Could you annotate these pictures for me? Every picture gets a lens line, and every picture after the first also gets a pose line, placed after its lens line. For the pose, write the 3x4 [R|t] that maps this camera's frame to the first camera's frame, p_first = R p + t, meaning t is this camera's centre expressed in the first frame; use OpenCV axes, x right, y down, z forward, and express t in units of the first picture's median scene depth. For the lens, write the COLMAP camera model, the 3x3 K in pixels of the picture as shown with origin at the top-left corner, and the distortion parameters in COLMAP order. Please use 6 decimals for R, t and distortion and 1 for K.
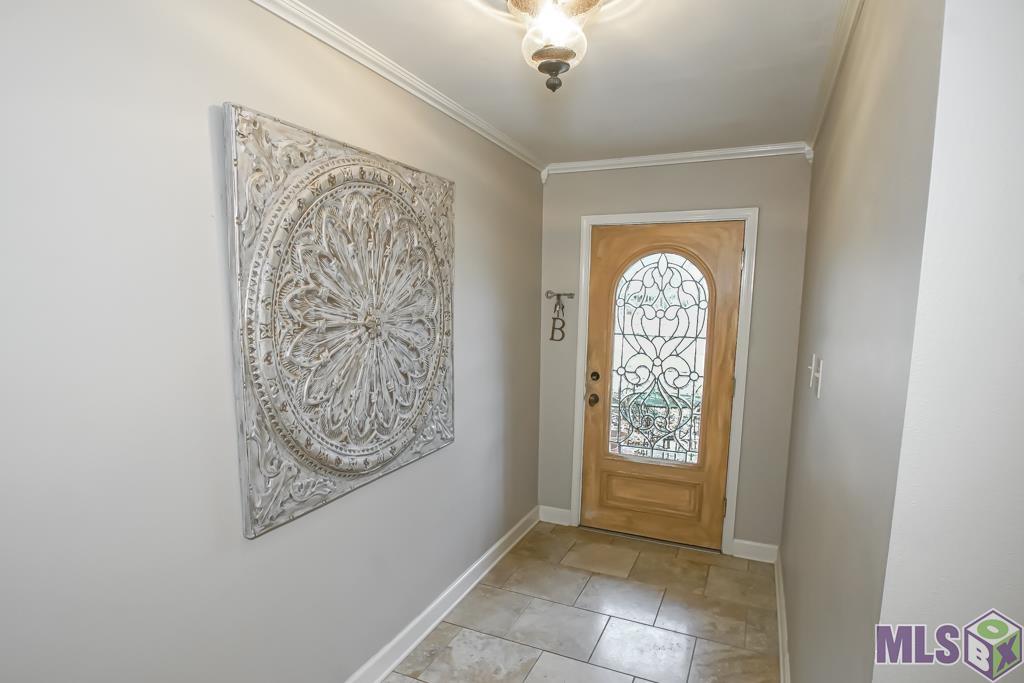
lens RADIAL K [[544.1, 0, 512.0], [0, 544.1, 341.5], [0, 0, 1]] dist [-0.001393, -0.000060]
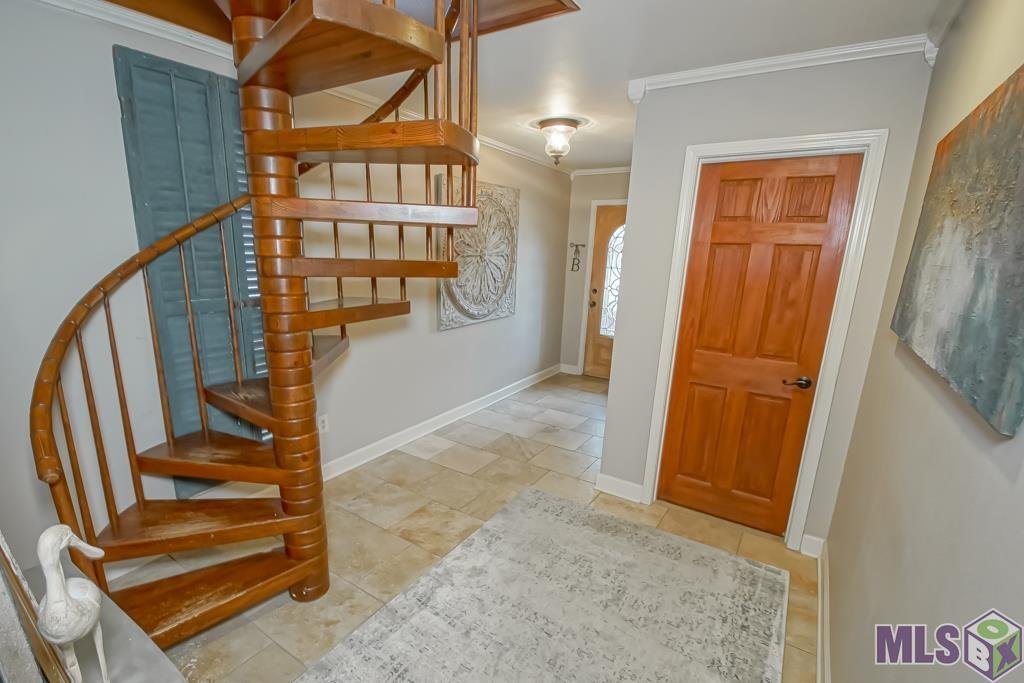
lens RADIAL K [[451.5, 0, 465.0], [0, 451.5, 344.6], [0, 0, 1]] dist [-0.000083, -0.000004]
pose [[0.973370, 0.057732, -0.221851, 0.109071], [-0.029772, 0.991409, 0.127368, 0.088015], [0.227299, -0.117372, 0.966726, -0.819682]]
